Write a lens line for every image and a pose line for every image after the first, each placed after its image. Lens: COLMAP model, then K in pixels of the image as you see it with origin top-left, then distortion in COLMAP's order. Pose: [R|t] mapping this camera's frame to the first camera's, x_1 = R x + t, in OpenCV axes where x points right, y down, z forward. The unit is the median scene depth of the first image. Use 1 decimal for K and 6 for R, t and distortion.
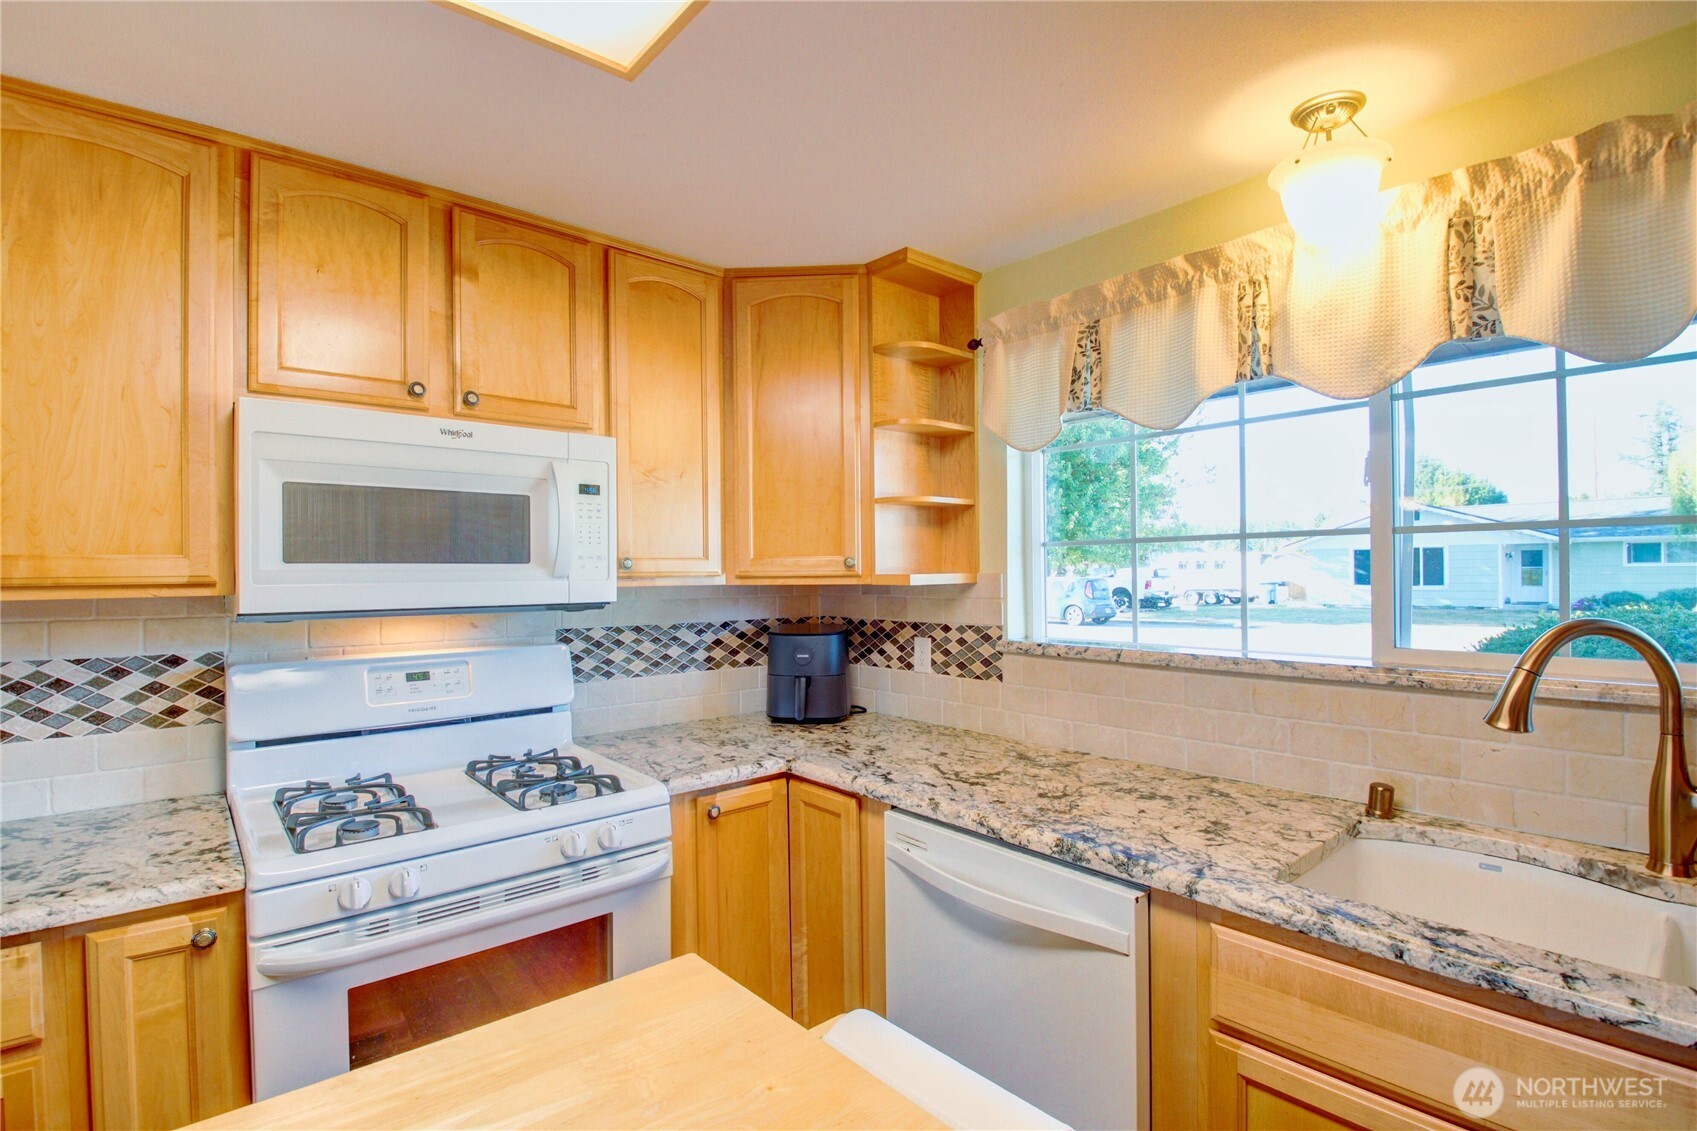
lens RADIAL K [[783.1, 0, 840.3], [0, 783.1, 576.3], [0, 0, 1]] dist [-0.010067, -0.012255]
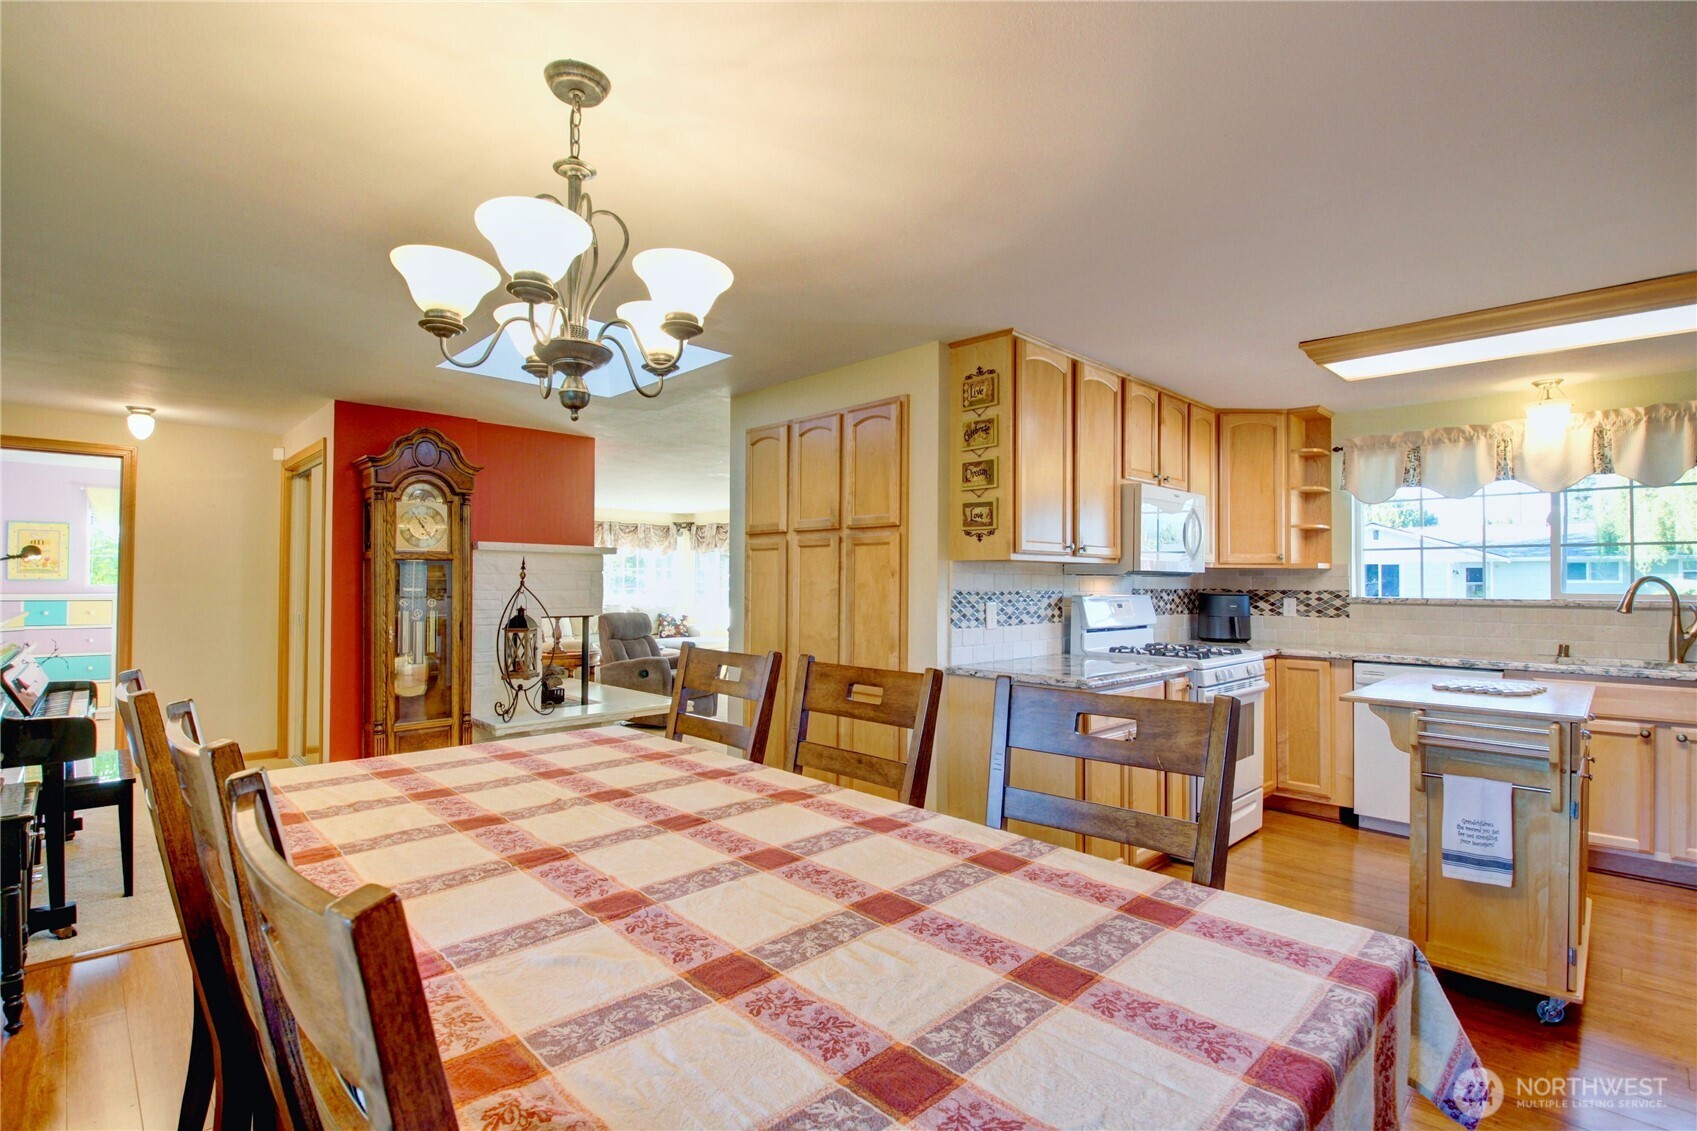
lens RADIAL K [[783.1, 0, 846.6], [0, 783.1, 570.4], [0, 0, 1]] dist [-0.010067, -0.012255]
pose [[0.997759, 0.016313, 0.064886, -1.600827], [-0.015045, 0.999687, -0.019982, 0.096568], [-0.065192, 0.018961, 0.997693, -1.201305]]
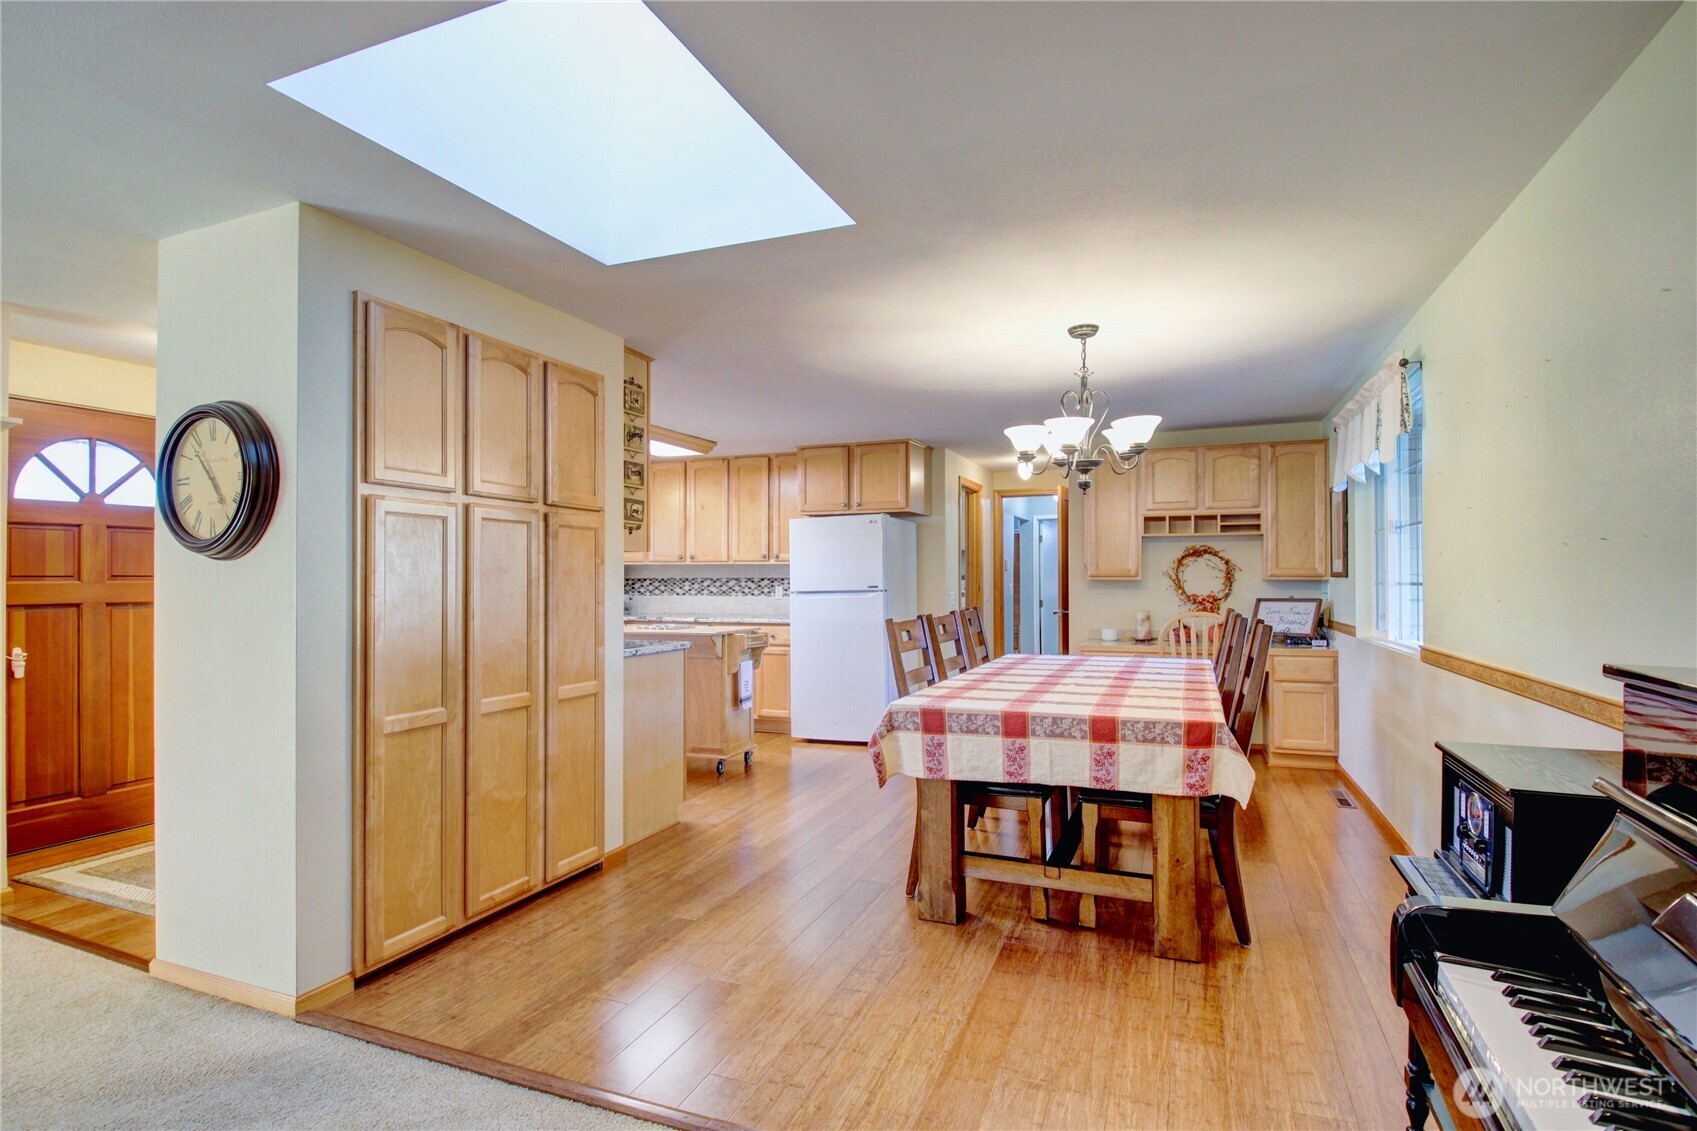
lens RADIAL K [[862.6, 0, 832.6], [0, 862.6, 575.6], [0, 0, 1]] dist [-0.001366, -0.000005]
pose [[-0.449482, 0.015334, 0.893158, -3.418424], [0.010686, 0.999873, -0.011788, 0.127406], [-0.893226, 0.004245, -0.449589, 1.156706]]
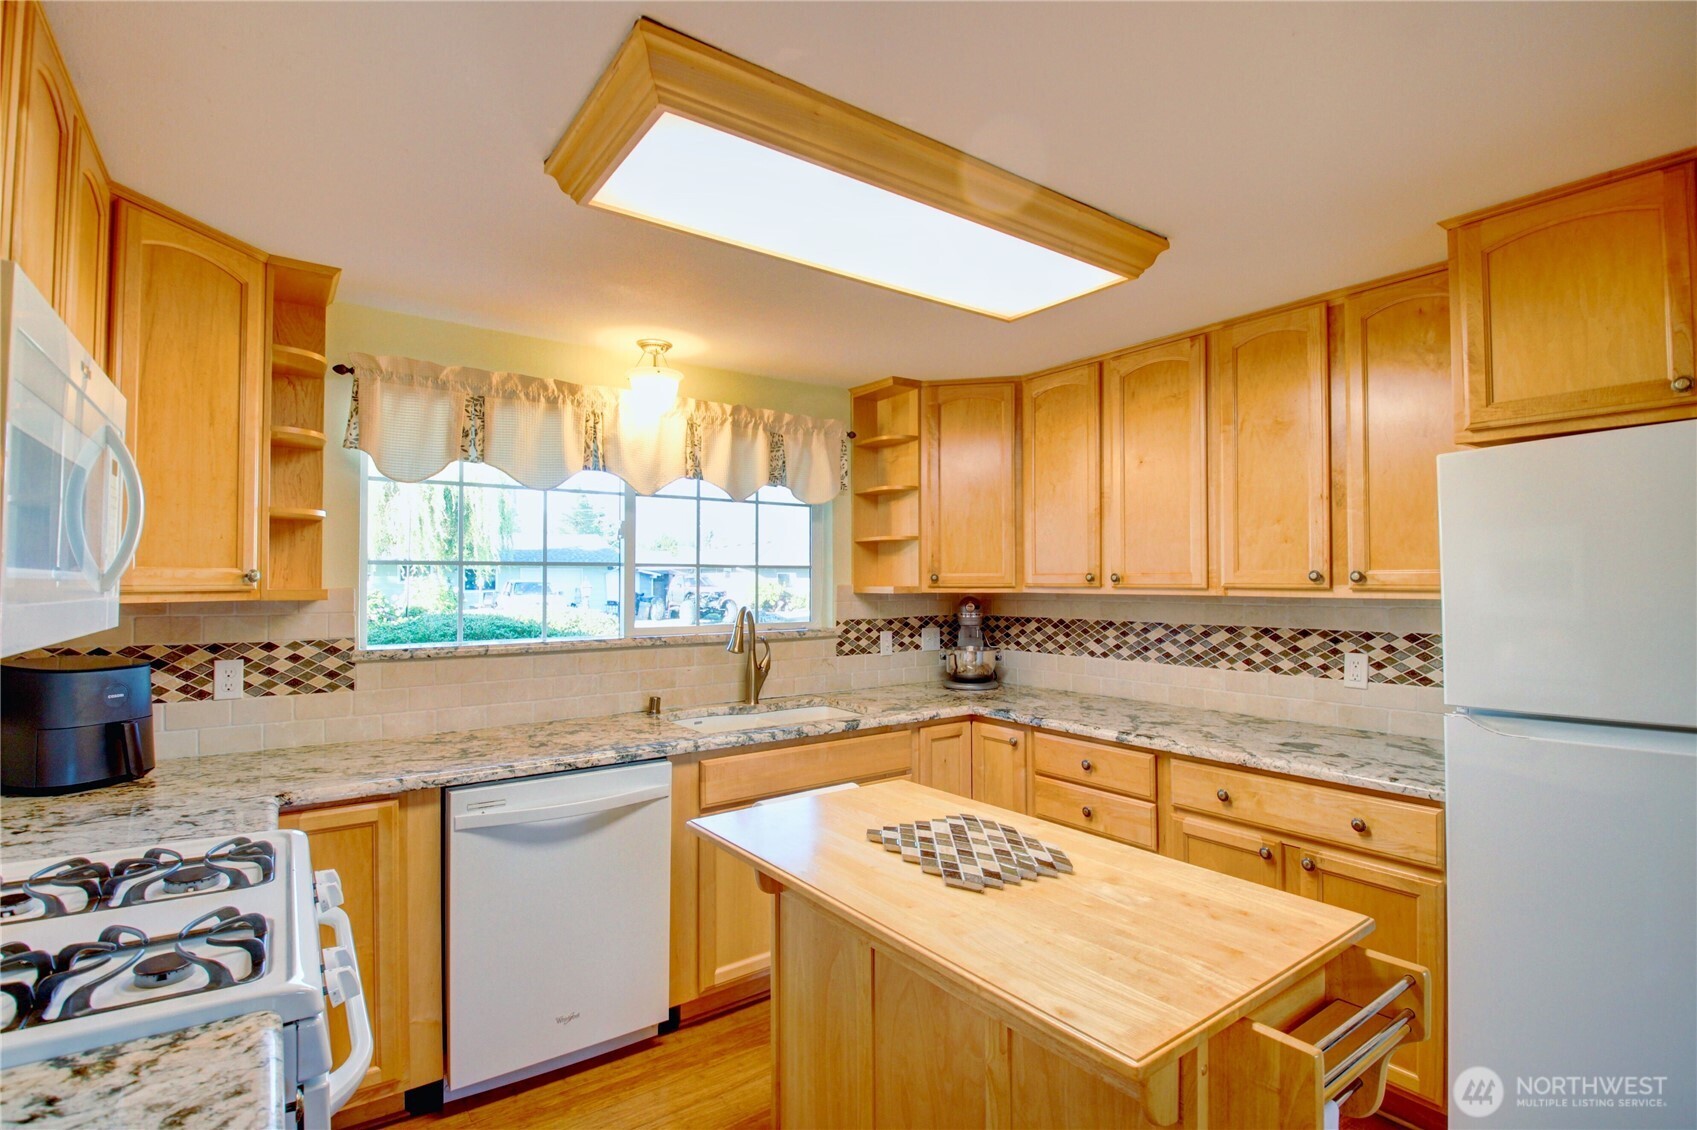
lens RADIAL K [[783.1, 0, 853.4], [0, 783.1, 573.9], [0, 0, 1]] dist [-0.010067, -0.012255]
pose [[0.076845, 0.021274, 0.996816, -1.067031], [0.007677, 0.999730, -0.021928, 0.006528], [-0.997013, 0.009338, 0.076661, 0.315368]]
